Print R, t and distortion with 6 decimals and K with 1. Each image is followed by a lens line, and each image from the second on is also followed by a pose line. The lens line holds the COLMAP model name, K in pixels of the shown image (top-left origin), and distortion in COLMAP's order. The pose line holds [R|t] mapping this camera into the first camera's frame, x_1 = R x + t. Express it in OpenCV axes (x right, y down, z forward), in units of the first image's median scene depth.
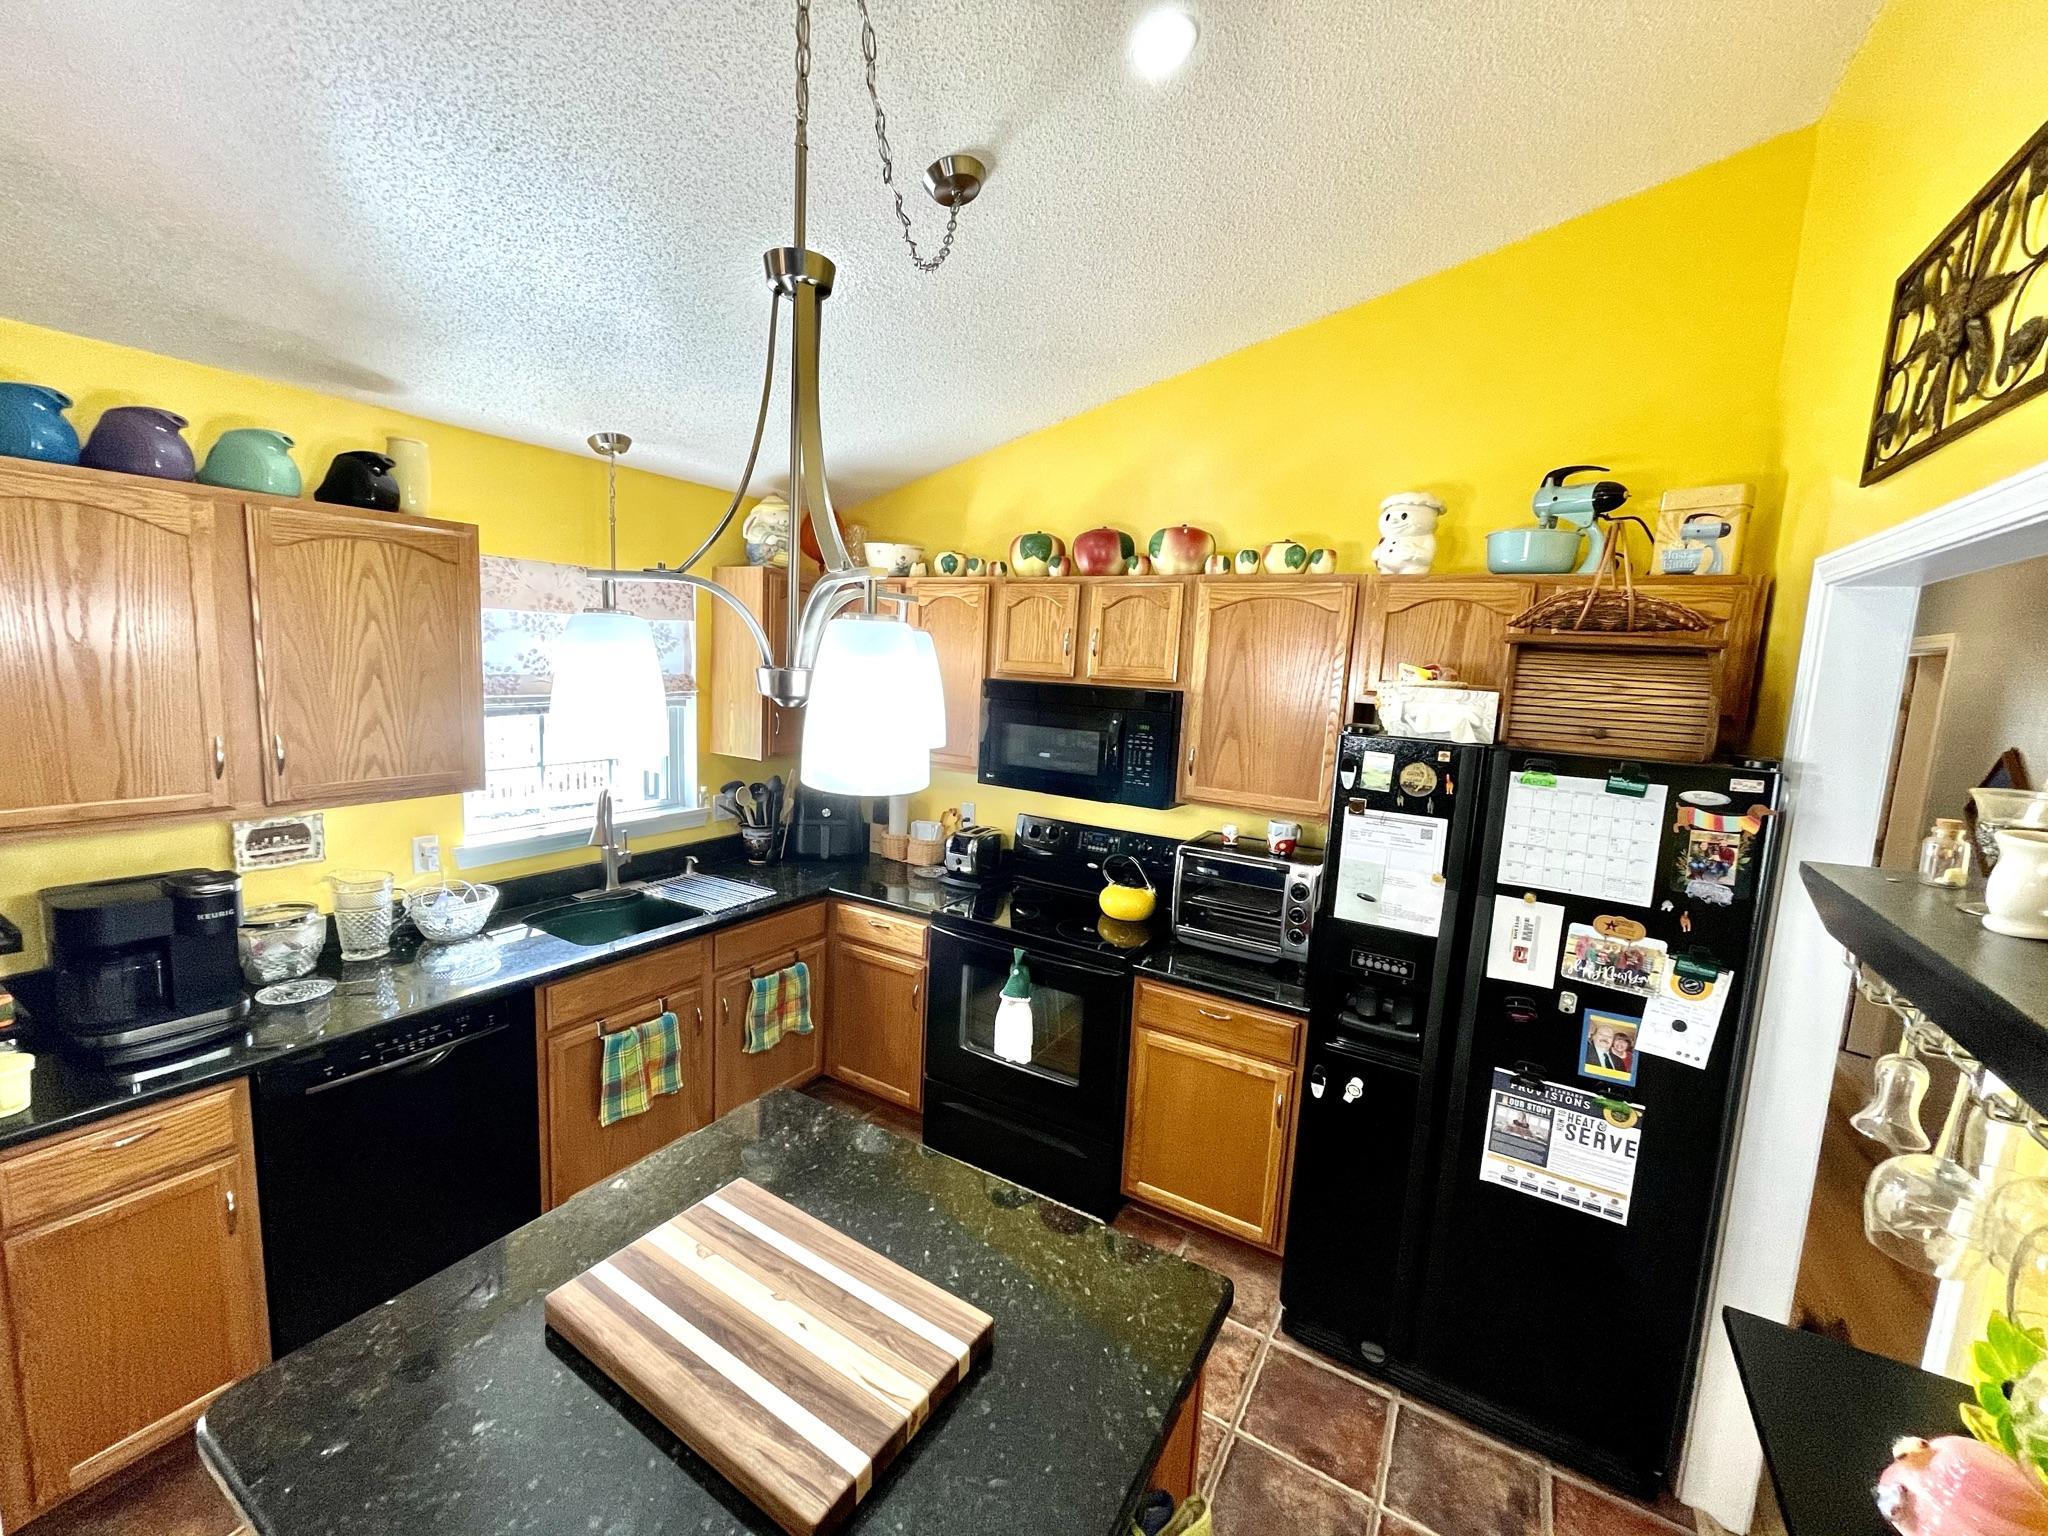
lens RADIAL K [[831.5, 0, 1015.3], [0, 831.5, 764.8], [0, 0, 1]] dist [-0.002727, 0.001437]
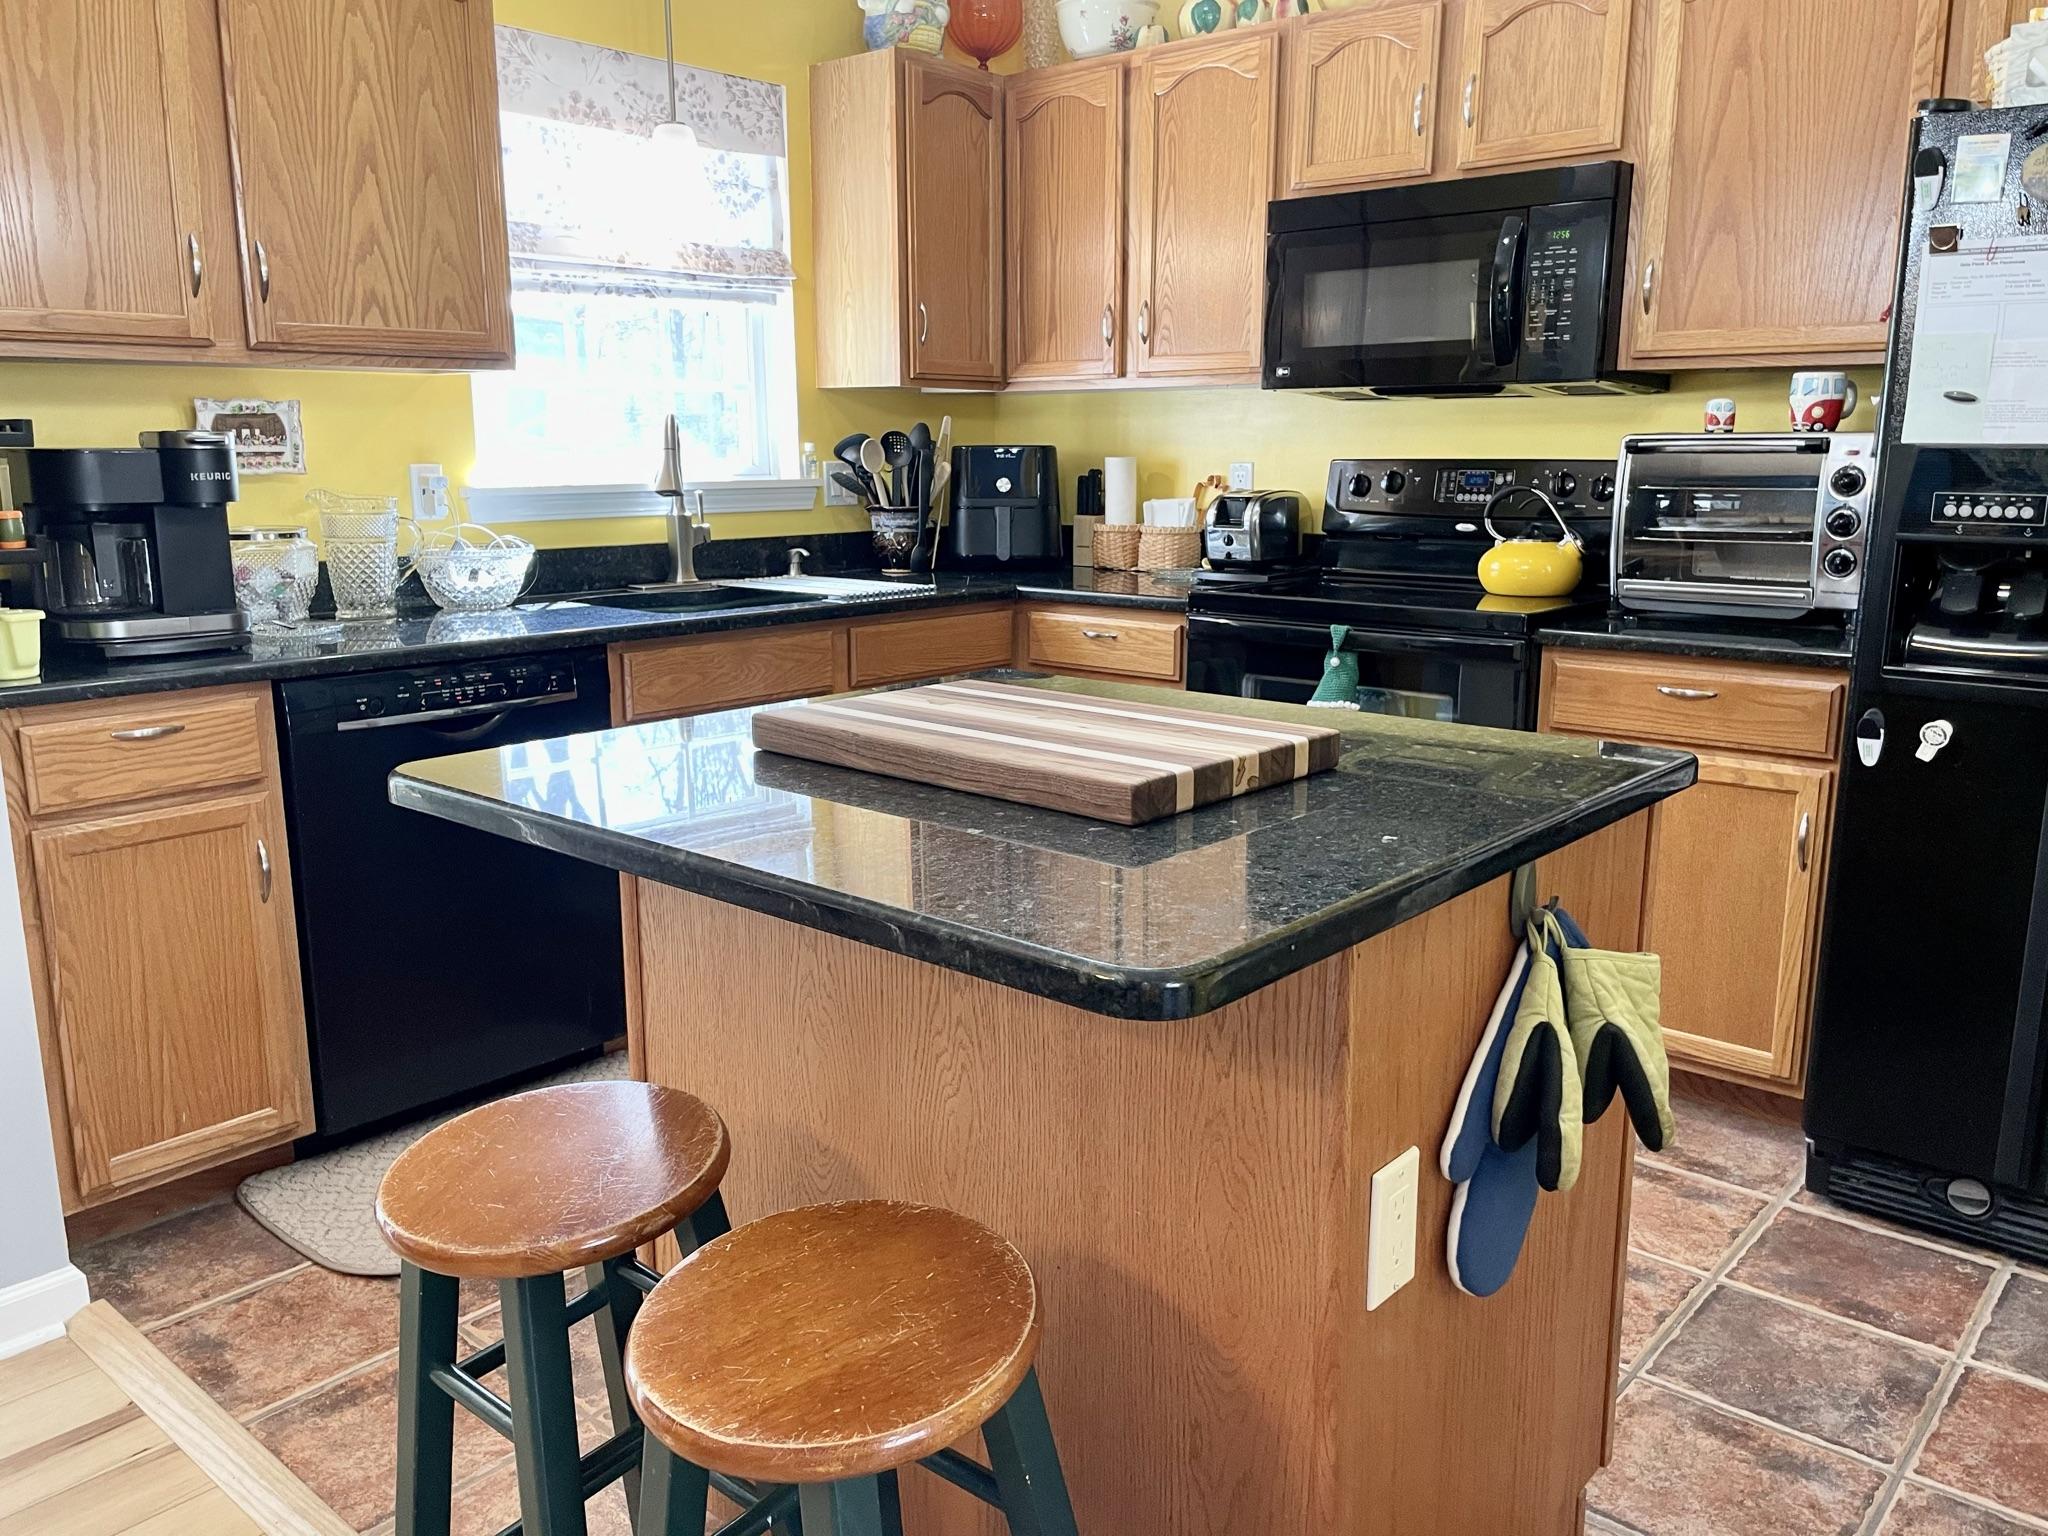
lens RADIAL K [[1562.0, 0, 1022.7], [0, 1562.0, 764.0], [0, 0, 1]] dist [0.080222, -0.105010]
pose [[0.984287, -0.014133, -0.176008, -0.027946], [0.025971, 0.997538, 0.065142, 0.296591], [0.174654, -0.068689, 0.982231, -0.198470]]
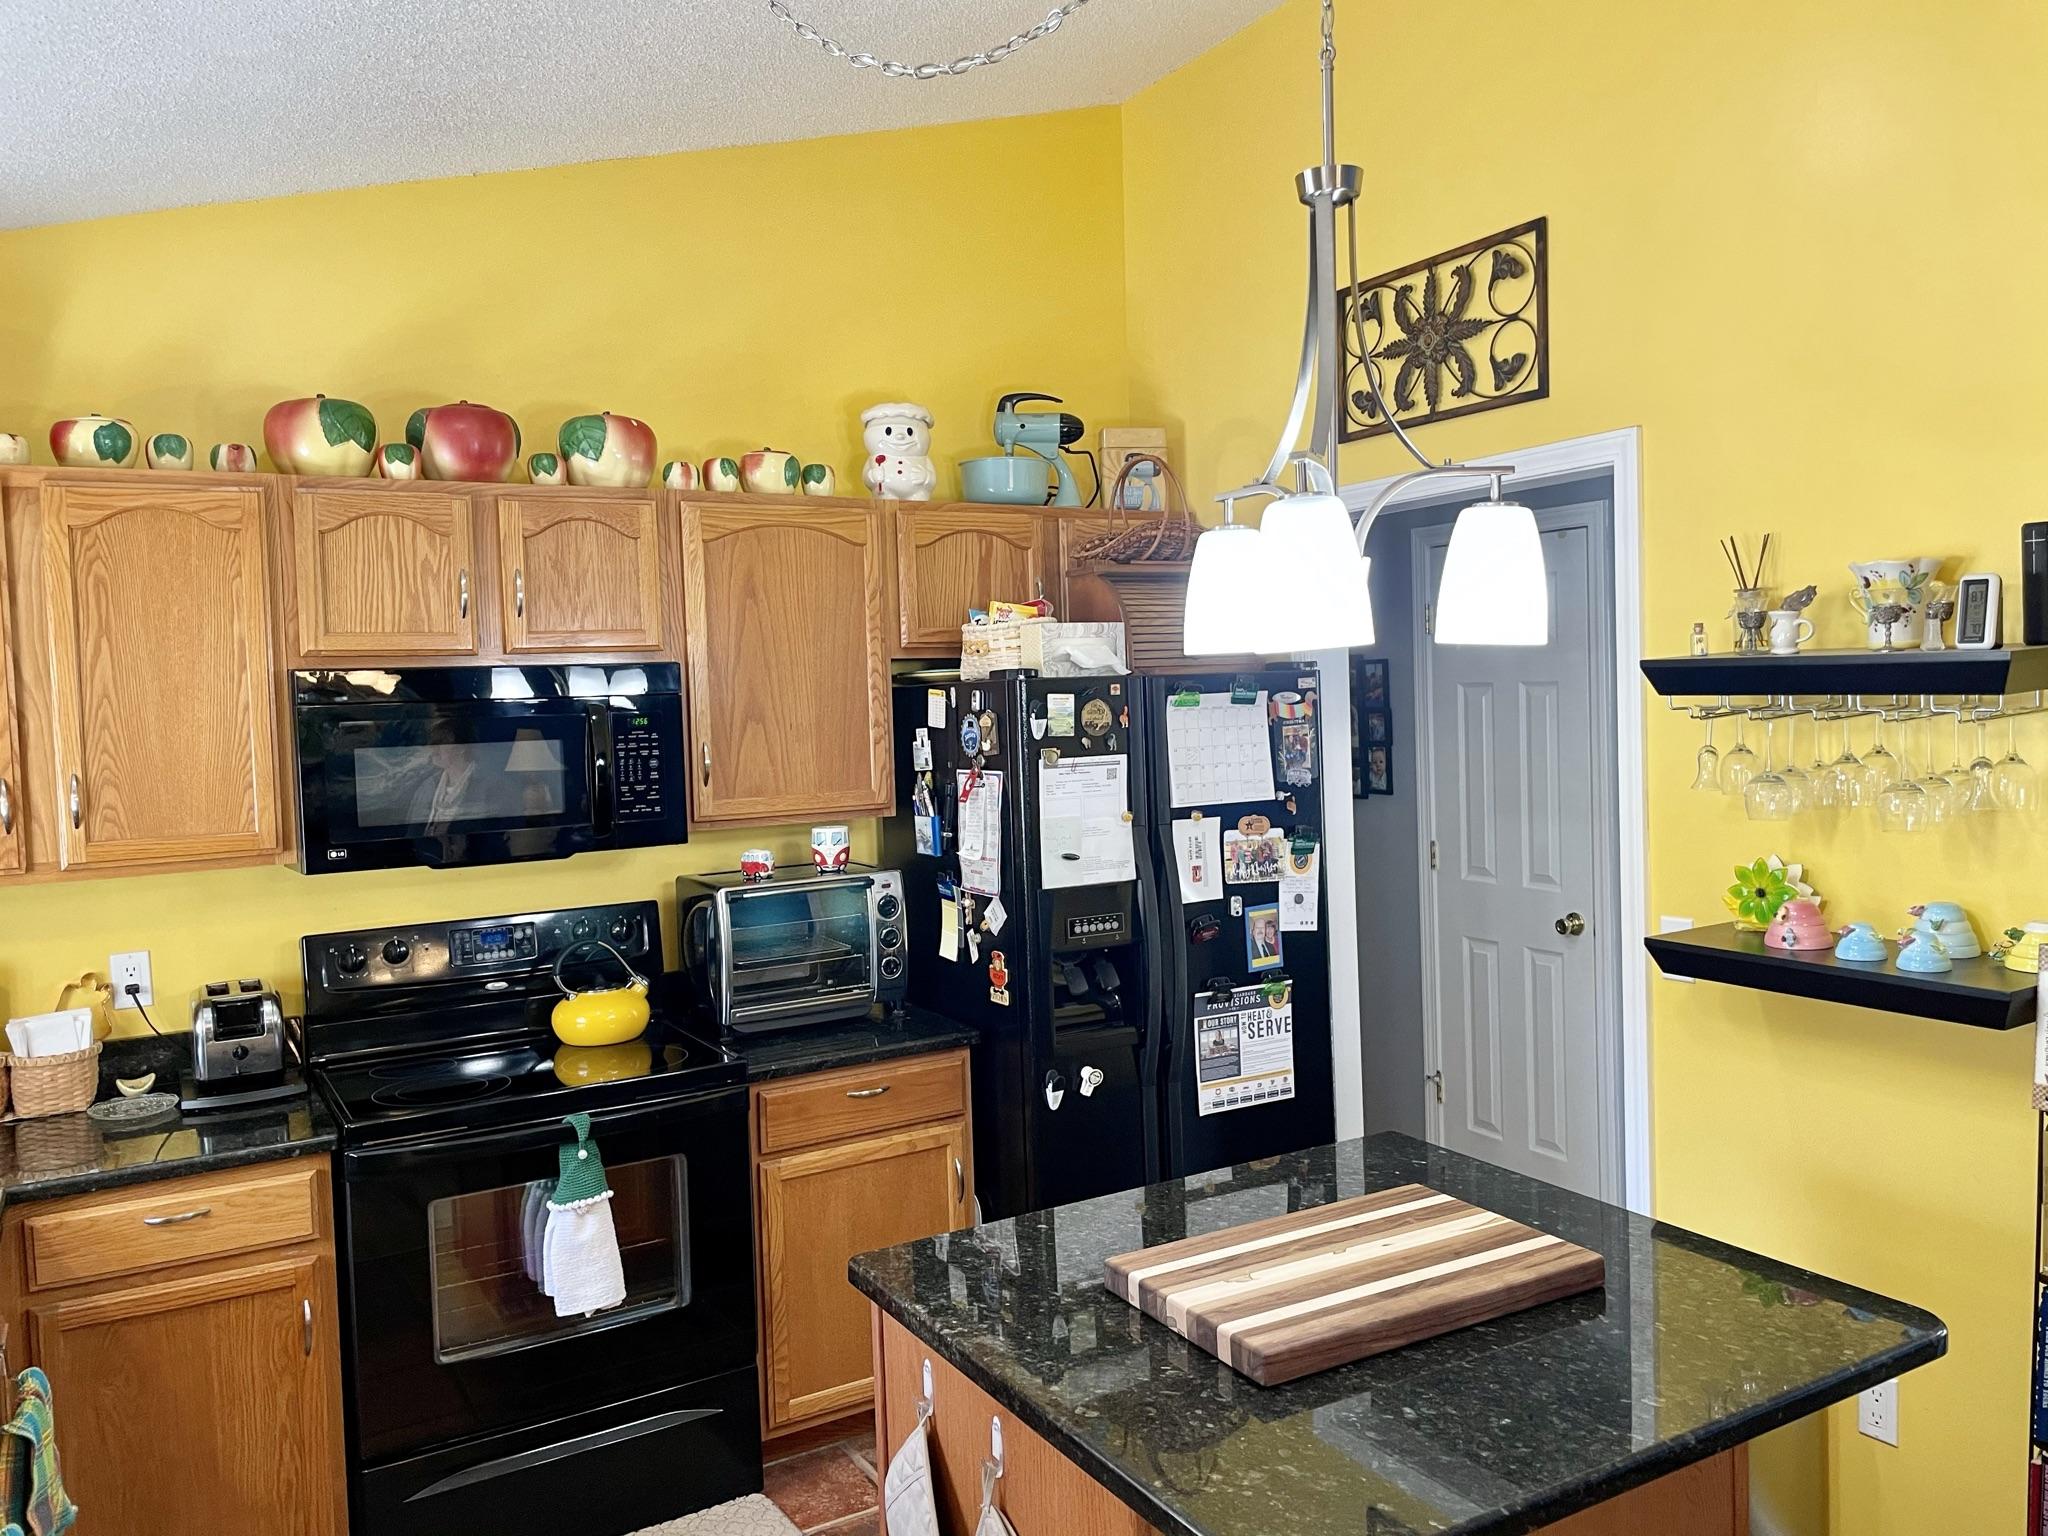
lens RADIAL K [[1562.0, 0, 1043.2], [0, 1562.0, 758.0], [0, 0, 1]] dist [0.080222, -0.105010]
pose [[0.470089, -0.104909, 0.876362, -0.951435], [0.172126, 0.984743, 0.025553, 0.006823], [-0.865673, 0.138833, 0.480974, 0.188940]]
